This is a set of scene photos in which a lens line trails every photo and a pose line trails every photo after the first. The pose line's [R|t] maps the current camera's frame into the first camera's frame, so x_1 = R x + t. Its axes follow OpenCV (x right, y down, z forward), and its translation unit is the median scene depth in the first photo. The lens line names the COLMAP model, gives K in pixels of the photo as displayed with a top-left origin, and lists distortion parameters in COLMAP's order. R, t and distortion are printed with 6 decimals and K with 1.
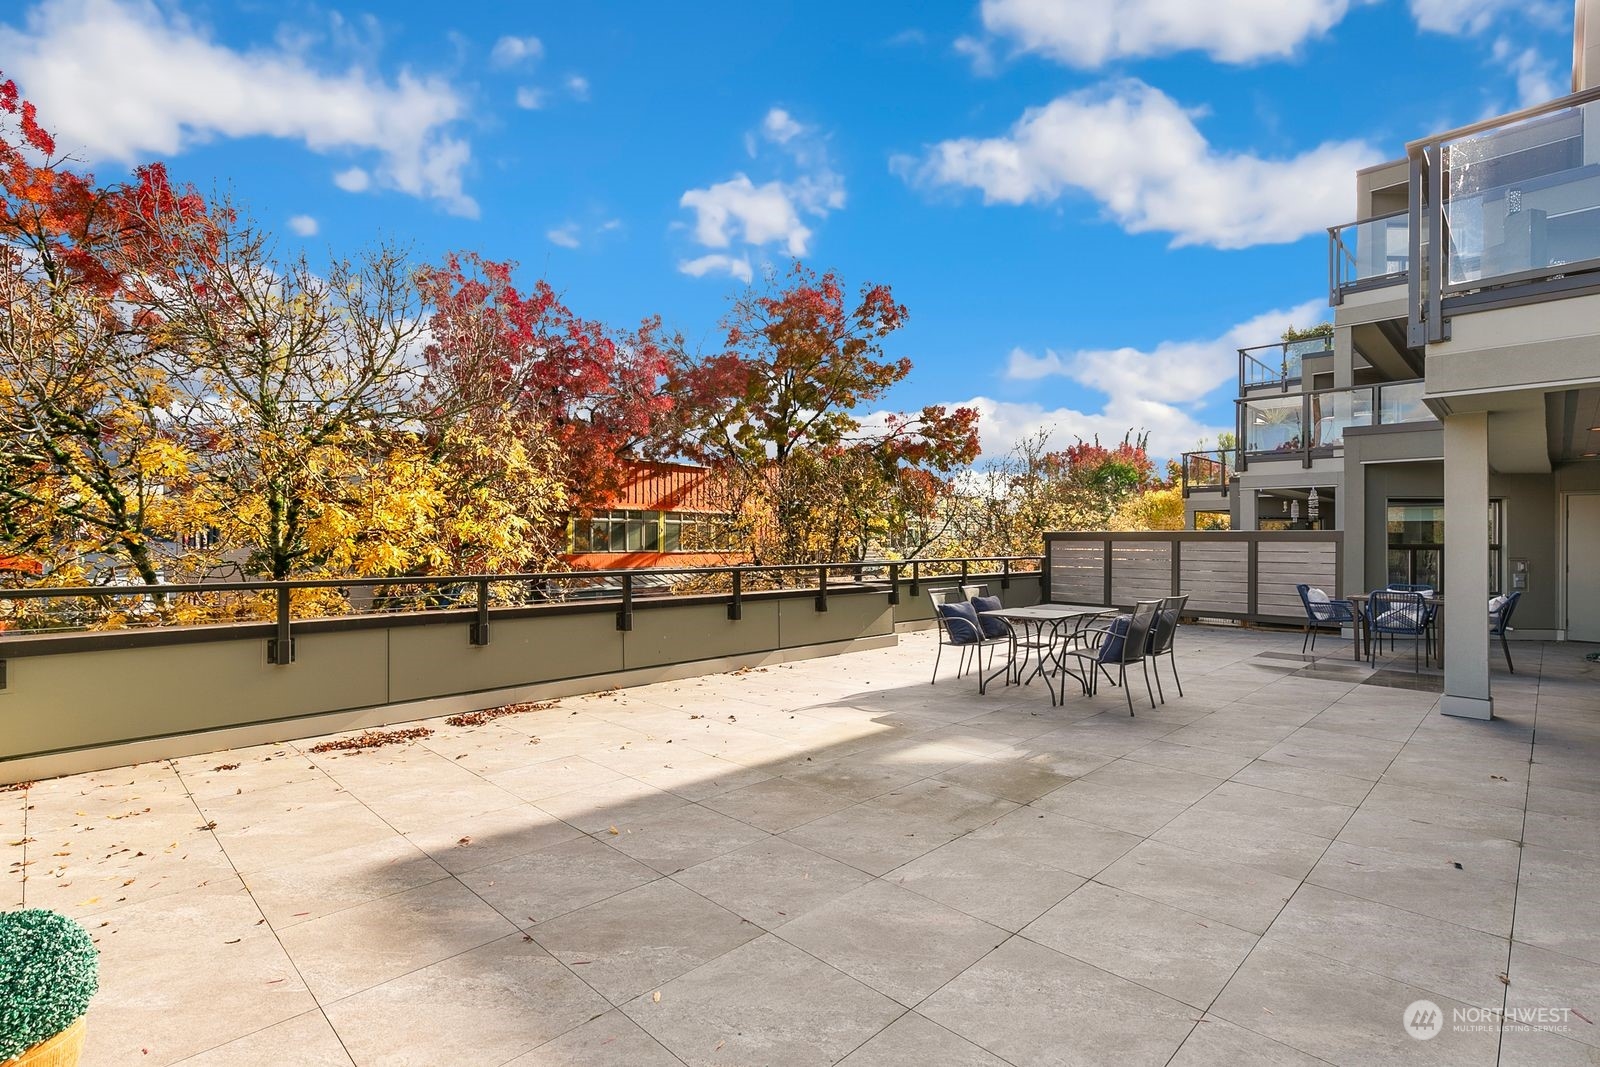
lens RADIAL K [[743.1, 0, 765.3], [0, 743.1, 535.9], [0, 0, 1]] dist [0.005249, -0.002192]
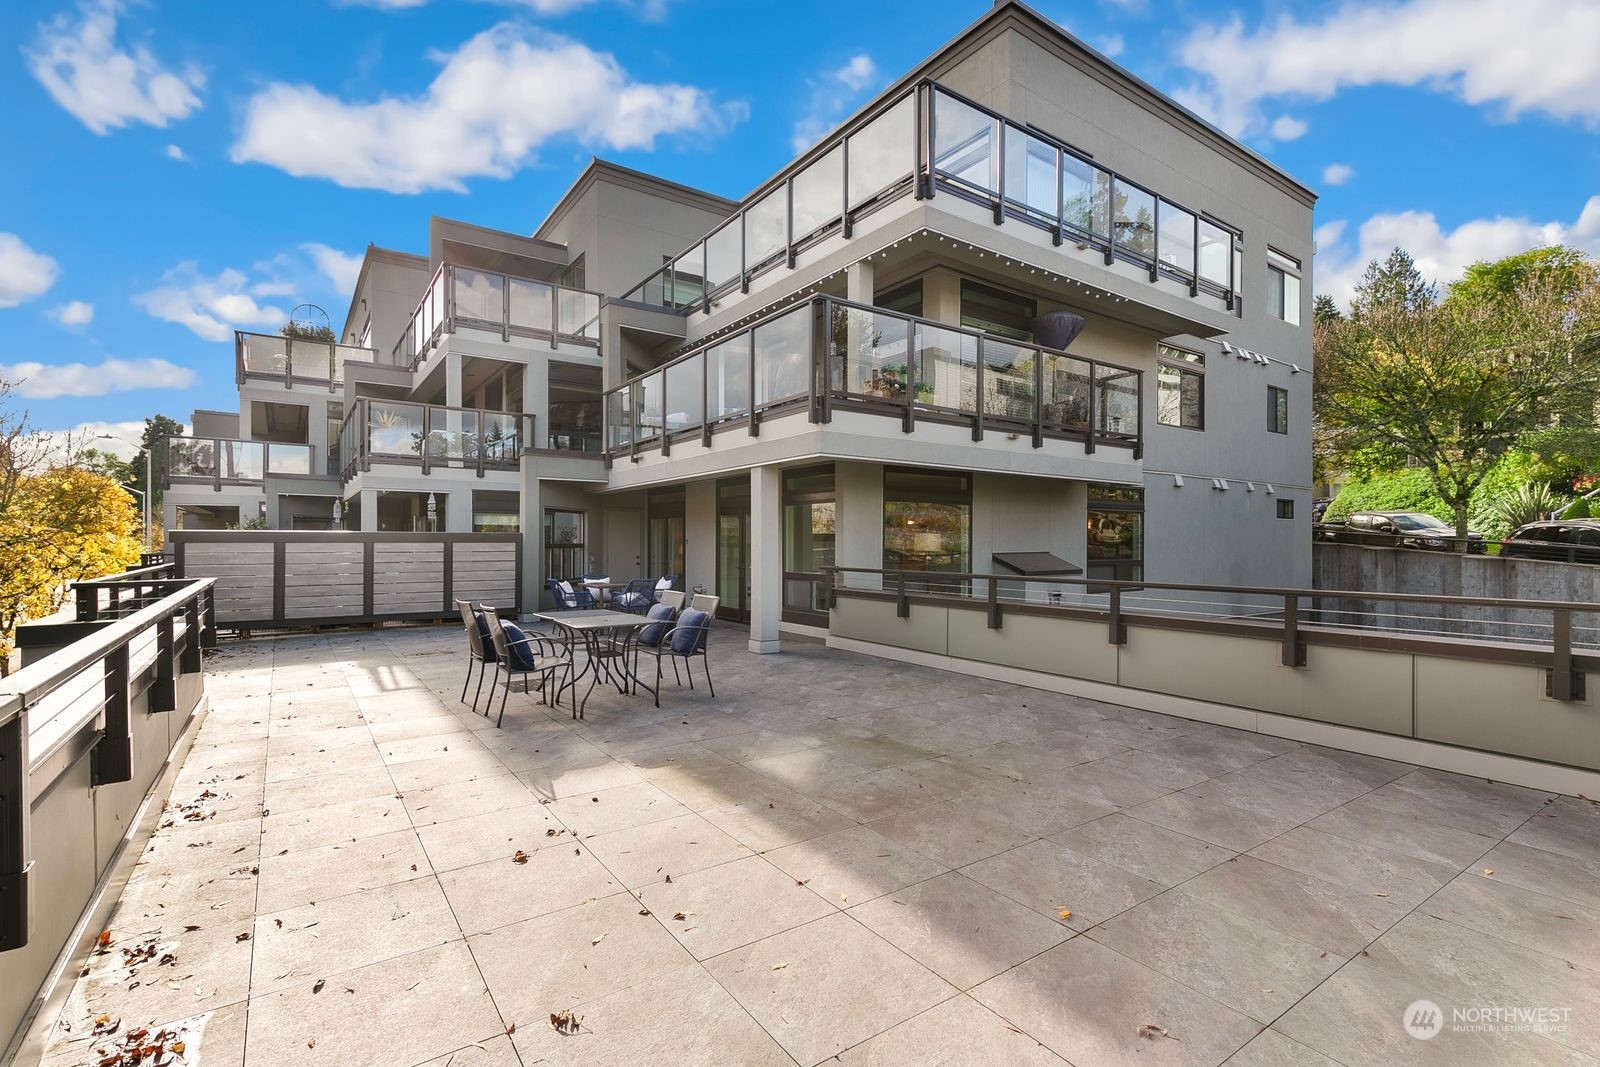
lens RADIAL K [[743.1, 0, 798.3], [0, 743.1, 539.7], [0, 0, 1]] dist [0.005249, -0.002192]
pose [[0.175043, -0.004606, 0.984550, -0.895451], [-0.002675, 0.999983, 0.005153, -0.009664], [-0.984557, -0.003536, 0.175028, 0.984291]]
